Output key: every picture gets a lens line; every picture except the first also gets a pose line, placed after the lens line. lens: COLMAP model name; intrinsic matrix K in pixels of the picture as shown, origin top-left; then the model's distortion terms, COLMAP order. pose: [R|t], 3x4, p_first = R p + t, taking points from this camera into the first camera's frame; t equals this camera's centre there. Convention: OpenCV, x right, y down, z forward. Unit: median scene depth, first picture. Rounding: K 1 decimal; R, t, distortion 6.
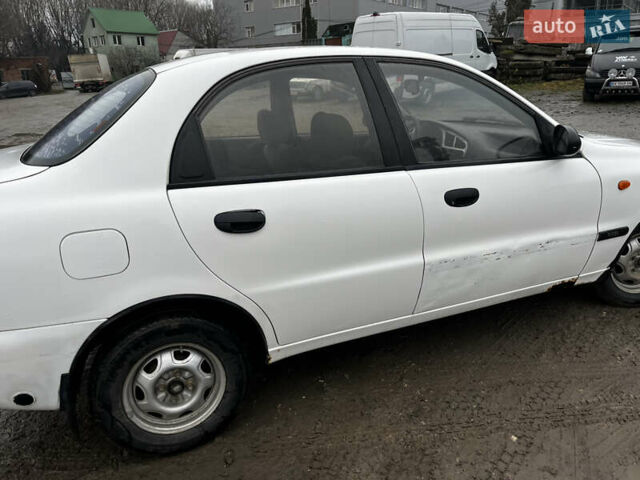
lens RADIAL K [[467.6, 0, 320.0], [0, 467.6, 240.0], [0, 0, 1]] dist [0.117744, -0.147419]
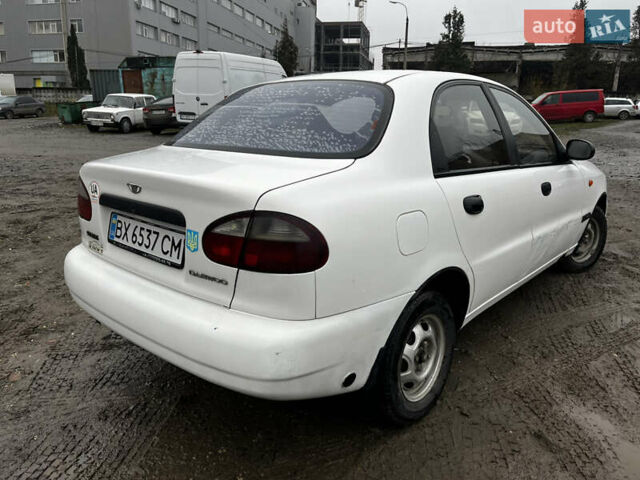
lens RADIAL K [[467.6, 0, 320.0], [0, 467.6, 240.0], [0, 0, 1]] dist [0.117744, -0.147419]
pose [[0.904412, -0.067501, 0.421287, -0.969599], [0.099314, 0.993589, -0.054008, 0.072230], [-0.414940, 0.090686, 0.905318, 0.063203]]
